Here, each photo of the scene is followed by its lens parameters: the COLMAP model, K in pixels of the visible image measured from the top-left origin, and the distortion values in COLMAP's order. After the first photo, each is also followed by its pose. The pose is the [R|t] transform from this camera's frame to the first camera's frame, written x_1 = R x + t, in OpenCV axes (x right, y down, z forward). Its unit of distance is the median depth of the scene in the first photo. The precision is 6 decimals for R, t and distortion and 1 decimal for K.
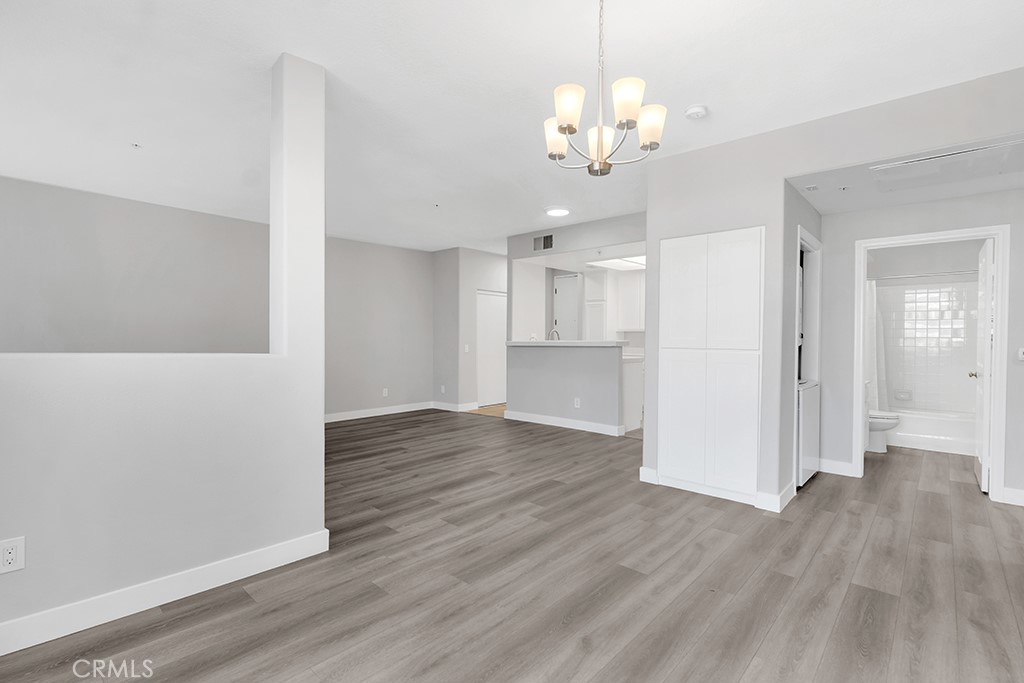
lens RADIAL K [[467.2, 0, 512.2], [0, 467.2, 341.4], [0, 0, 1]] dist [0.001962, -0.000633]
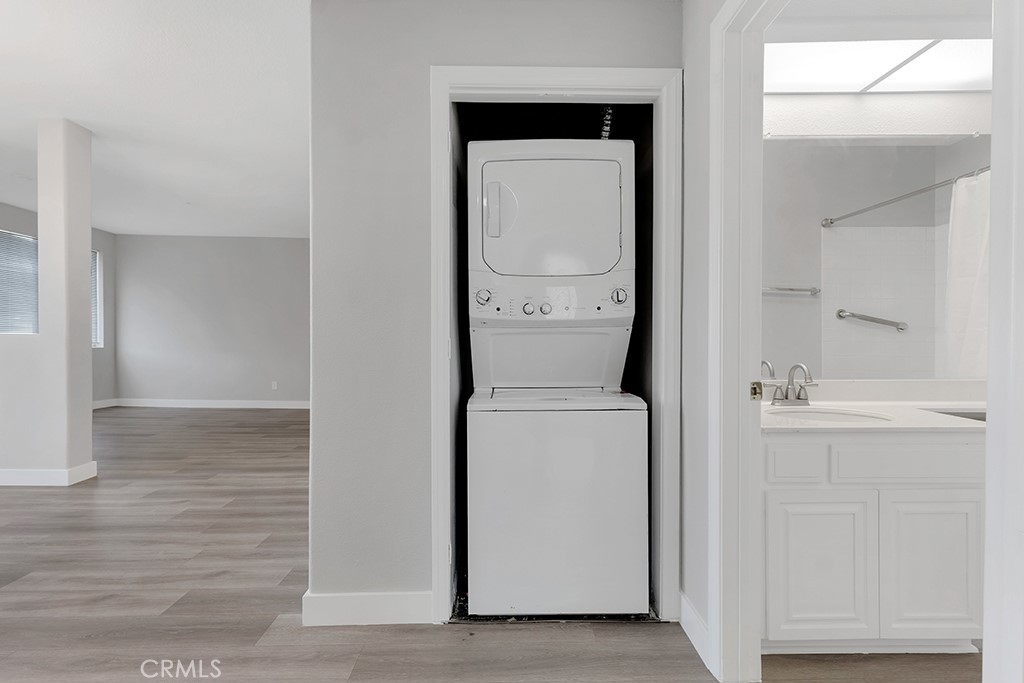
lens RADIAL K [[467.2, 0, 506.6], [0, 467.2, 341.4], [0, 0, 1]] dist [0.001962, -0.000633]
pose [[0.687996, -0.004259, -0.725702, 1.085480], [0.000850, 0.999987, -0.005064, 0.042061], [0.725714, 0.002867, 0.687990, 0.773677]]
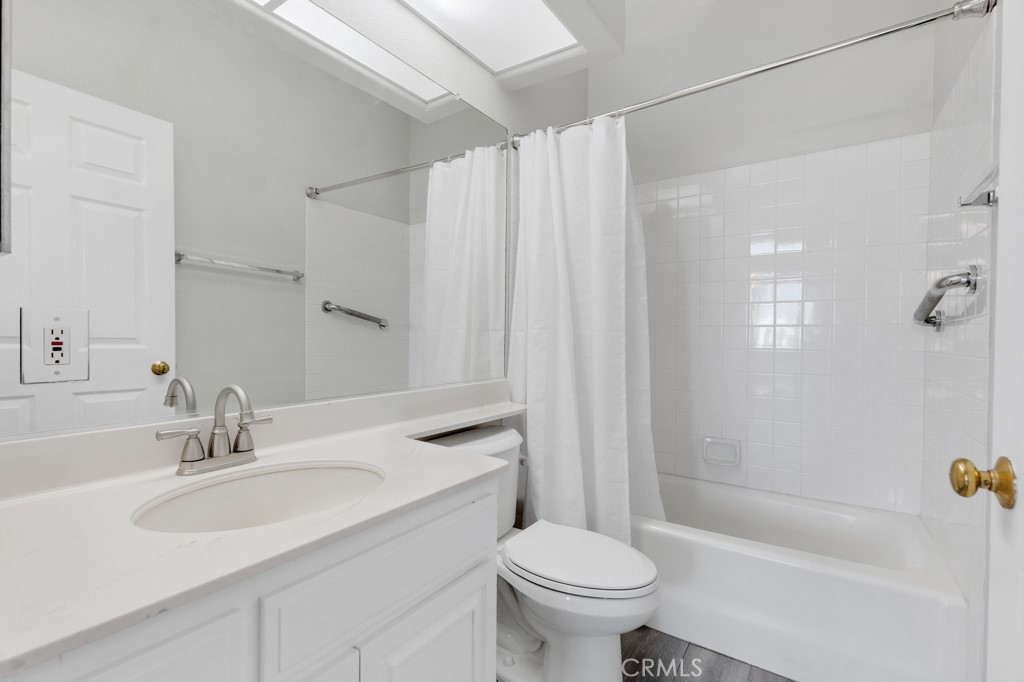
lens RADIAL K [[467.2, 0, 504.2], [0, 467.2, 342.5], [0, 0, 1]] dist [0.001962, -0.000633]
pose [[0.988732, 0.000798, 0.149696, 1.039587], [-0.001822, 0.999976, 0.006704, 0.037733], [-0.149687, -0.006901, 0.988709, 1.114683]]
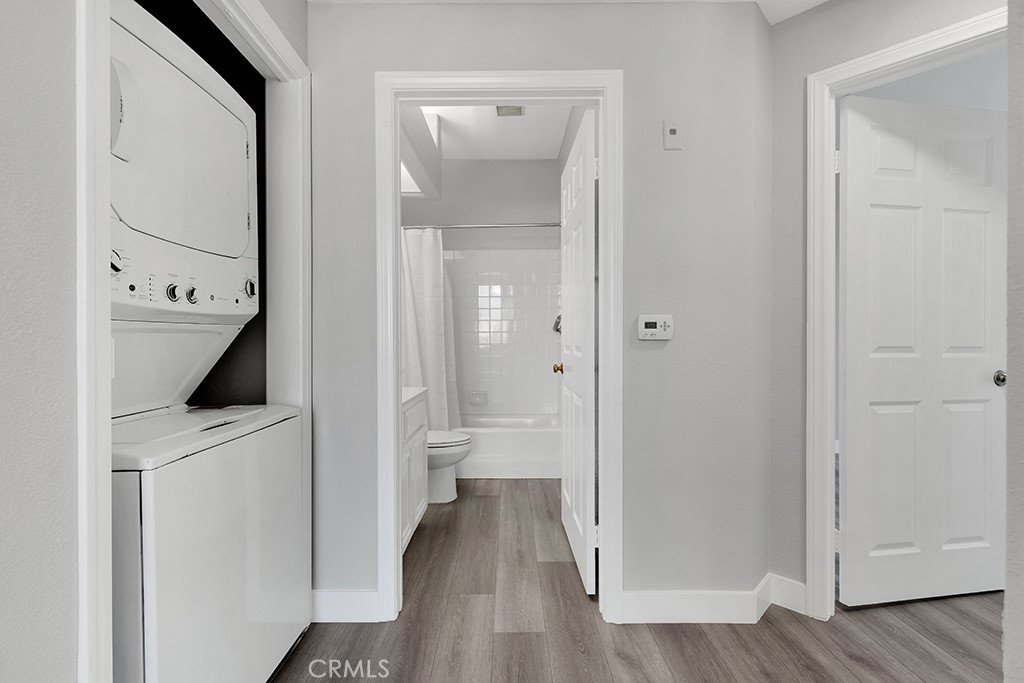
lens RADIAL K [[467.2, 0, 516.0], [0, 467.2, 339.4], [0, 0, 1]] dist [0.001962, -0.000633]
pose [[0.724509, -0.010697, 0.689183, 0.642557], [0.015642, 0.999877, -0.000924, 0.040816], [-0.689088, 0.011449, 0.724587, 0.732710]]
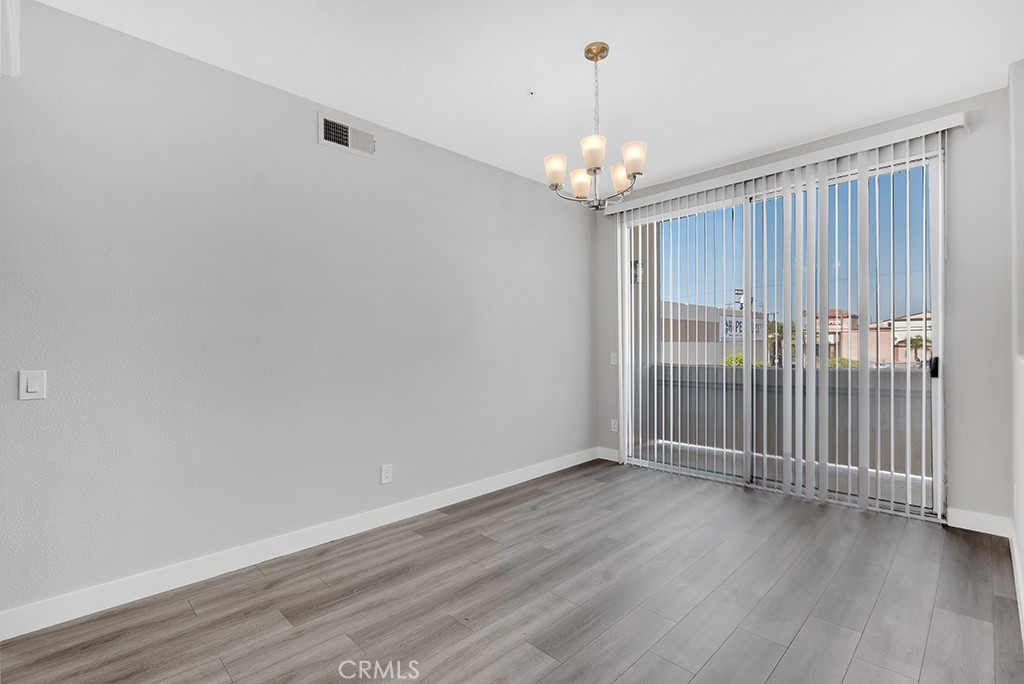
lens RADIAL K [[467.2, 0, 513.7], [0, 467.2, 346.0], [0, 0, 1]] dist [0.001962, -0.000633]
pose [[-0.998246, -0.004971, 0.058996, 0.189673], [-0.004494, 0.999956, 0.008213, -0.006857], [-0.059034, 0.007933, -0.998224, 1.273761]]
